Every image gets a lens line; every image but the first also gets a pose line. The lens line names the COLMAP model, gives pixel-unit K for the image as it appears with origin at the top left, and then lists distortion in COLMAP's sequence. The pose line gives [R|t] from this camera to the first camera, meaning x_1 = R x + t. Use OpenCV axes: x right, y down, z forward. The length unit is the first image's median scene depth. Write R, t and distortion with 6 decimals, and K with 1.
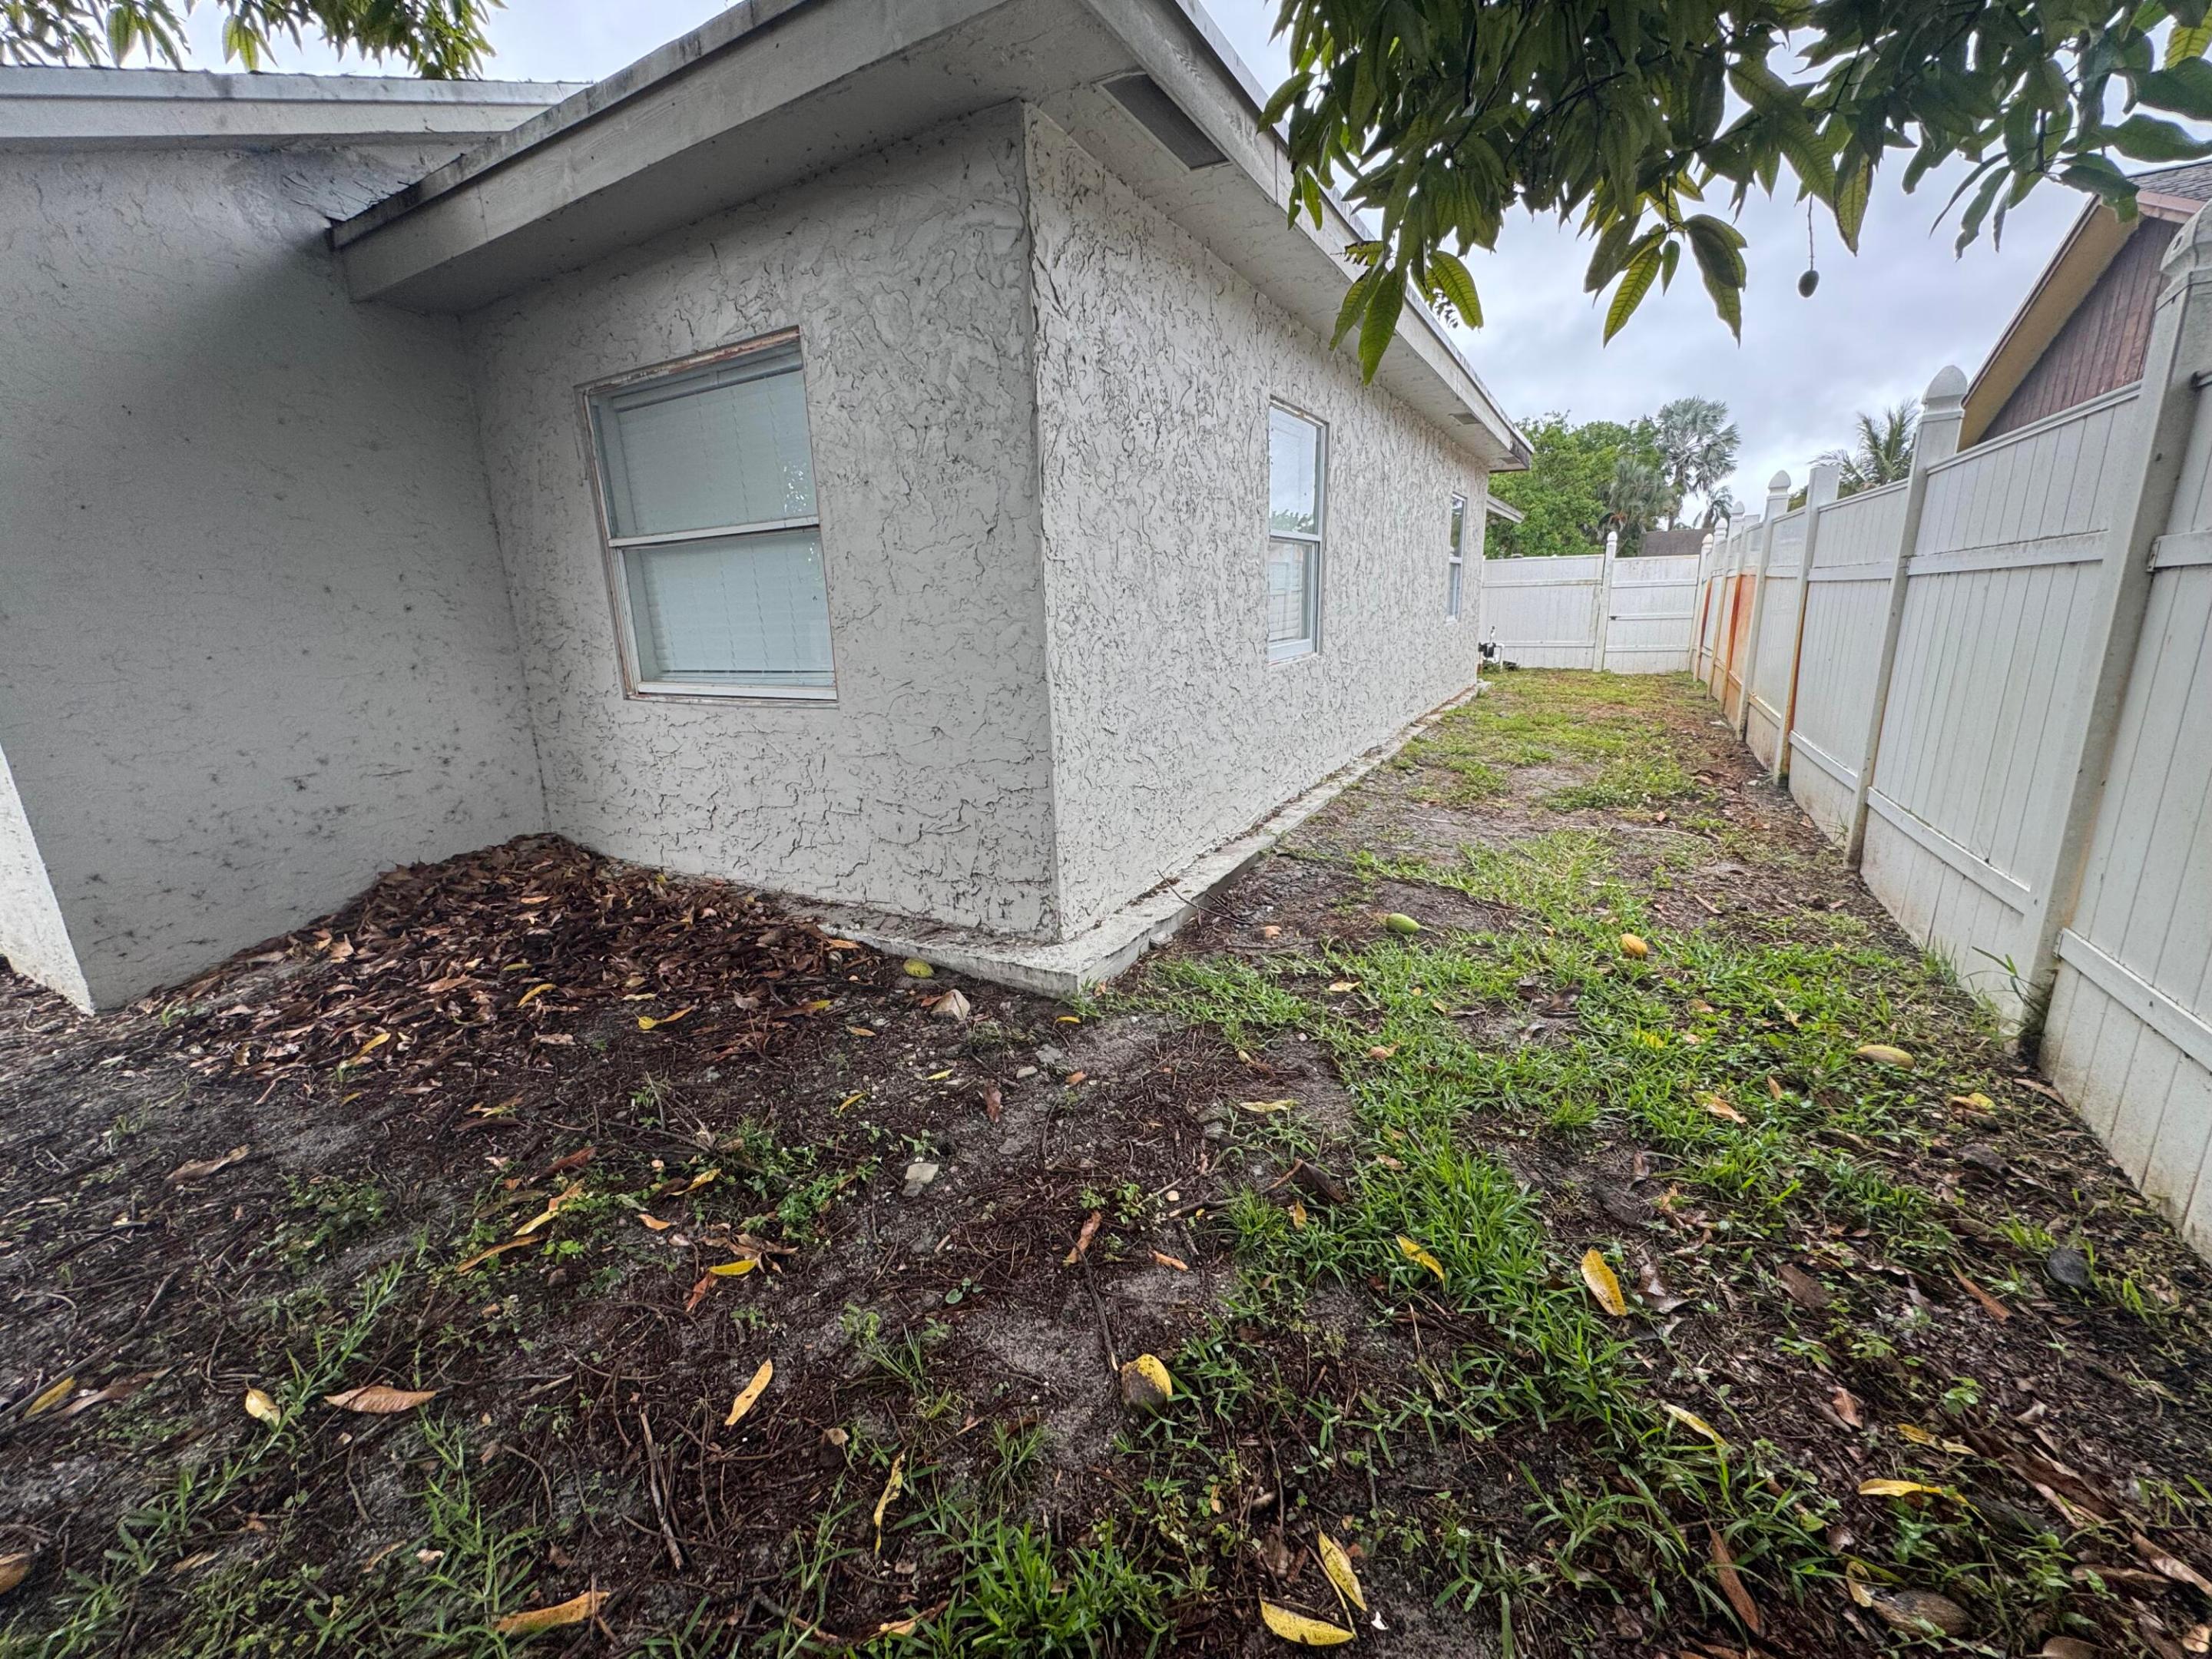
lens RADIAL K [[884.9, 0, 1104.8], [0, 884.9, 827.5], [0, 0, 1]] dist [-0.003253, 0.001017]
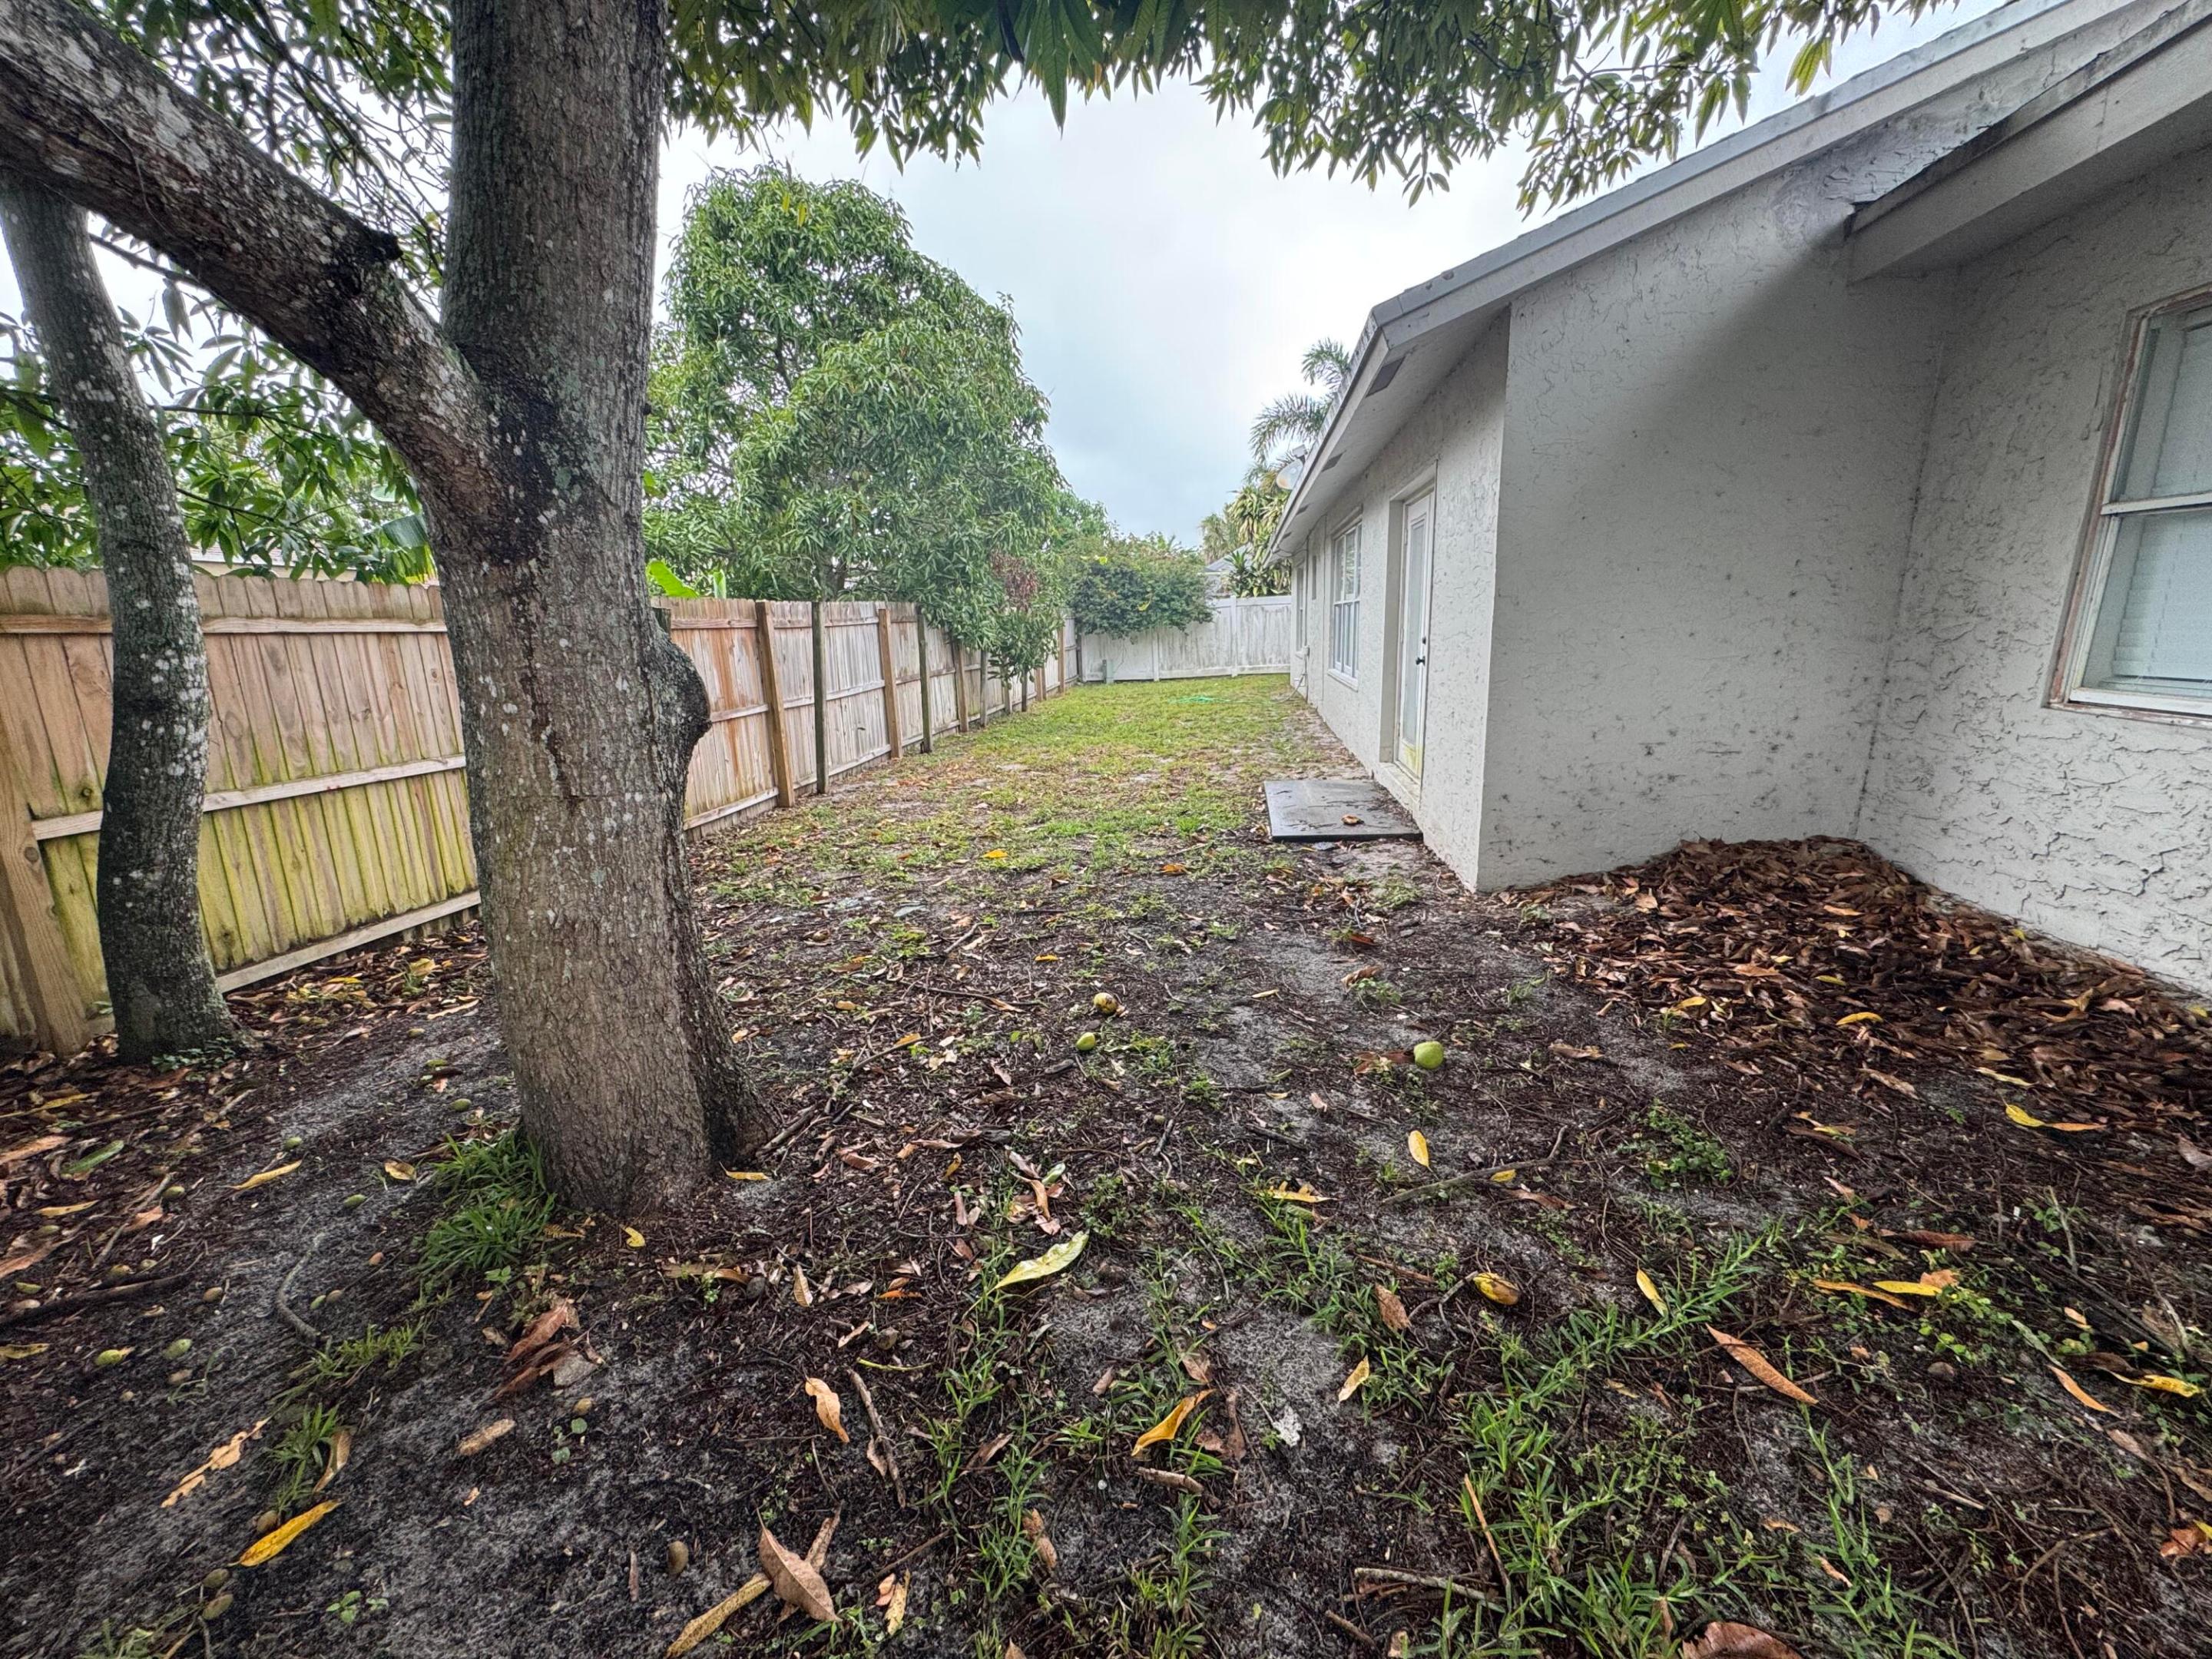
lens RADIAL K [[884.9, 0, 1108.1], [0, 884.9, 828.5], [0, 0, 1]] dist [-0.003253, 0.001017]
pose [[0.375847, 0.234328, -0.896565, -0.146838], [-0.210347, 0.963819, 0.163727, 0.010003], [0.902493, 0.127053, 0.411539, -0.099845]]
